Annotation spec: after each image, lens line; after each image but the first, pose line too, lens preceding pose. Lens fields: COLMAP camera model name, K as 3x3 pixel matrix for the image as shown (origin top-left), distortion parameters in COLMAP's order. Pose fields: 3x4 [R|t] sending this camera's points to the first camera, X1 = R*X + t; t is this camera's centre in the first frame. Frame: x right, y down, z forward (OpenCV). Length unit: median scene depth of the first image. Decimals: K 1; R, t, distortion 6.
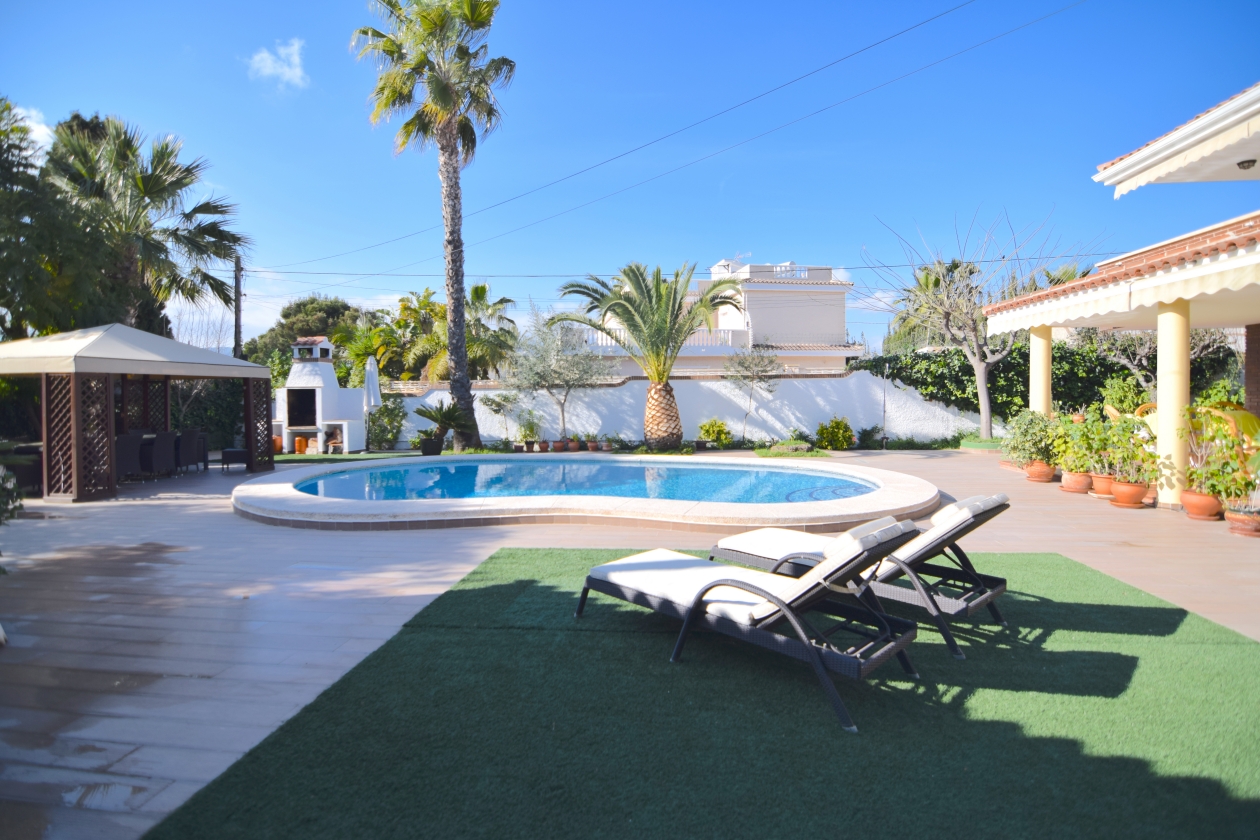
lens RADIAL K [[607.7, 0, 632.8], [0, 607.7, 411.3], [0, 0, 1]] dist [-0.005645, -0.010302]
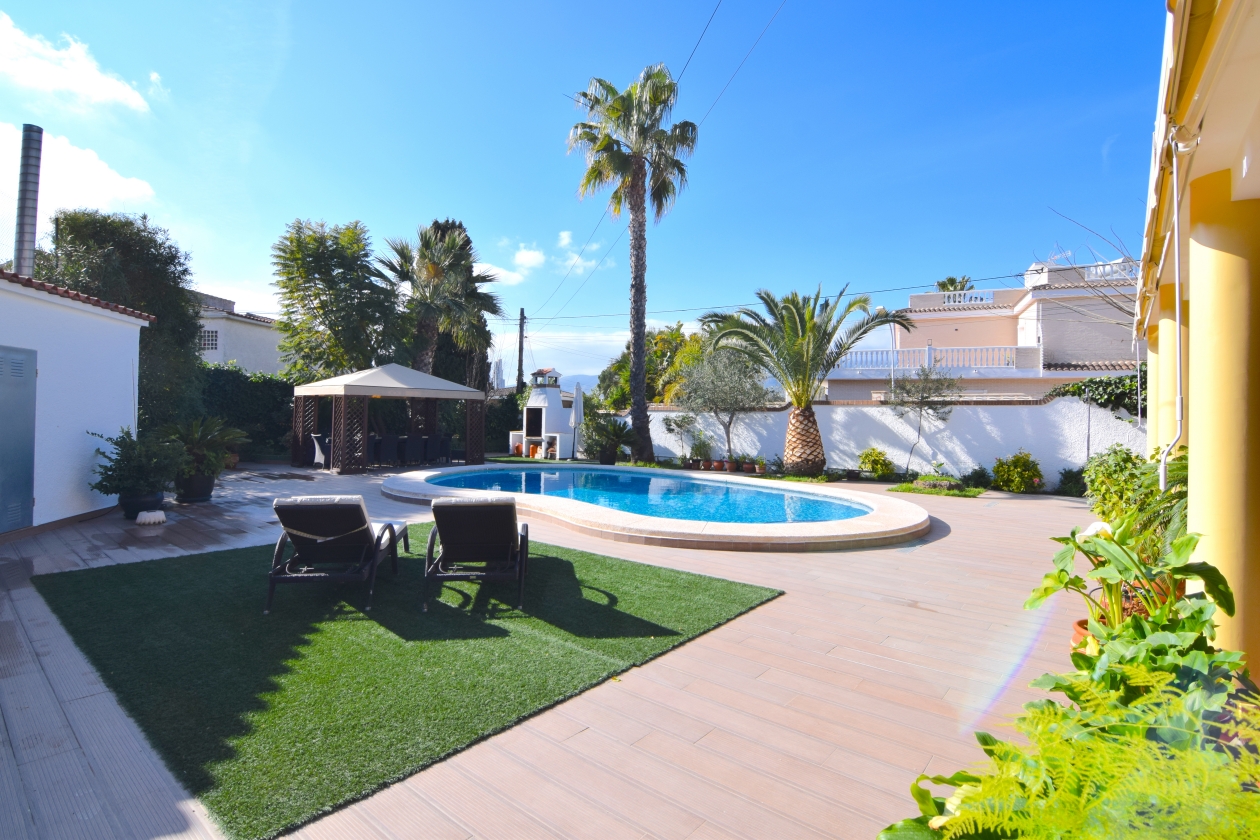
lens RADIAL K [[607.7, 0, 632.7], [0, 607.7, 412.6], [0, 0, 1]] dist [-0.005645, -0.010302]
pose [[0.836934, 0.020307, -0.546927, 0.348686], [-0.040171, 0.998895, -0.024384, -0.003613], [0.545827, 0.042379, 0.836825, 0.021770]]
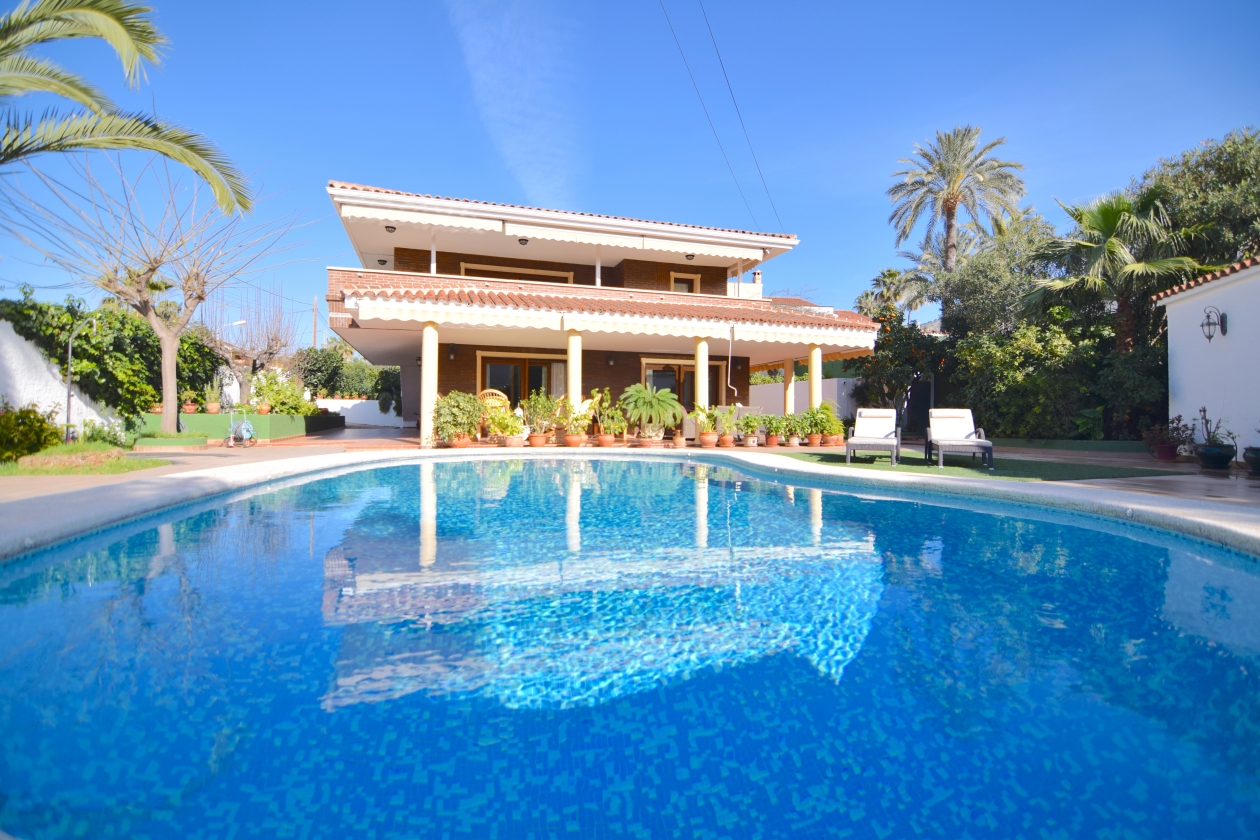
lens RADIAL K [[607.7, 0, 625.6], [0, 607.7, 415.0], [0, 0, 1]] dist [-0.005645, -0.010302]
pose [[-0.400835, 0.009349, 0.916103, -0.362956], [0.020902, 0.999781, -0.001058, 0.031977], [-0.915912, 0.018725, -0.400942, 0.732500]]
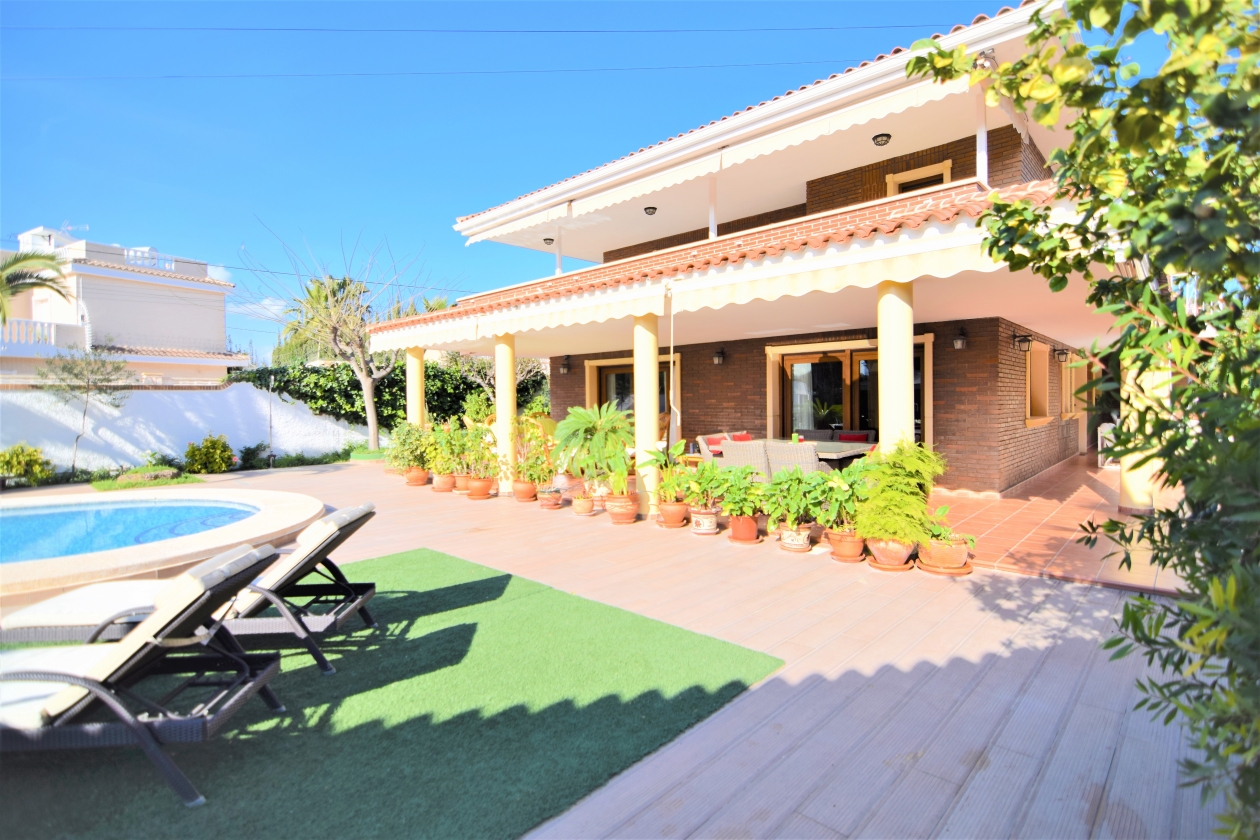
lens RADIAL K [[607.7, 0, 631.0], [0, 607.7, 411.3], [0, 0, 1]] dist [-0.005645, -0.010302]
pose [[0.606154, -0.010832, 0.795273, 0.011182], [0.028973, 0.999544, -0.008468, -0.000214], [-0.794819, 0.028175, 0.606192, -0.002237]]
